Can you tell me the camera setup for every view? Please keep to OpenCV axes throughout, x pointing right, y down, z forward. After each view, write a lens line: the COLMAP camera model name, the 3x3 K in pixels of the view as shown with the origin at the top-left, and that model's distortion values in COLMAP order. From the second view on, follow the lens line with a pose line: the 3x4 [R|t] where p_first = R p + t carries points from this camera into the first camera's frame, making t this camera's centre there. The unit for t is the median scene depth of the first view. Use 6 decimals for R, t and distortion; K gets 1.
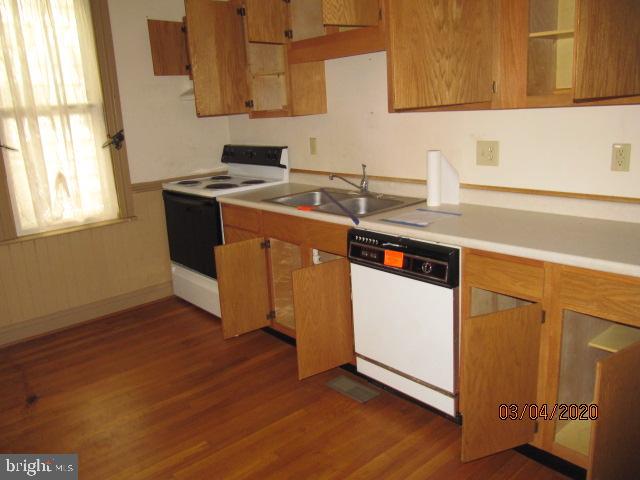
lens RADIAL K [[541.3, 0, 320.0], [0, 541.3, 240.0], [0, 0, 1]] dist [-0.016315, -0.003493]
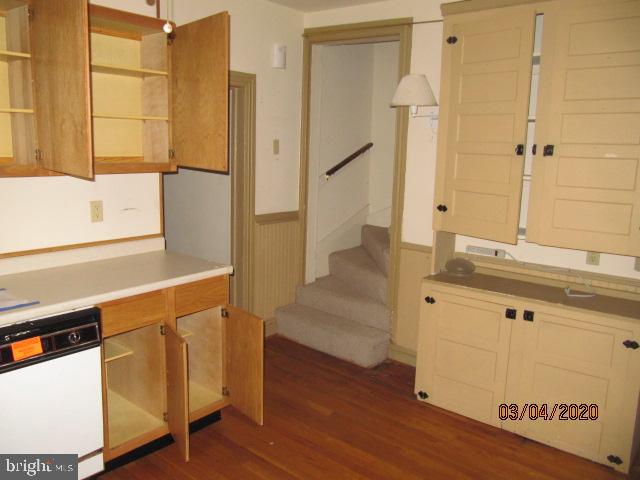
lens RADIAL K [[541.3, 0, 320.0], [0, 541.3, 240.0], [0, 0, 1]] dist [-0.016315, -0.003493]
pose [[-0.158137, -0.128640, 0.979002, -0.783478], [0.226476, 0.960321, 0.162768, -0.171262], [-0.961094, 0.247460, -0.122729, 0.648960]]
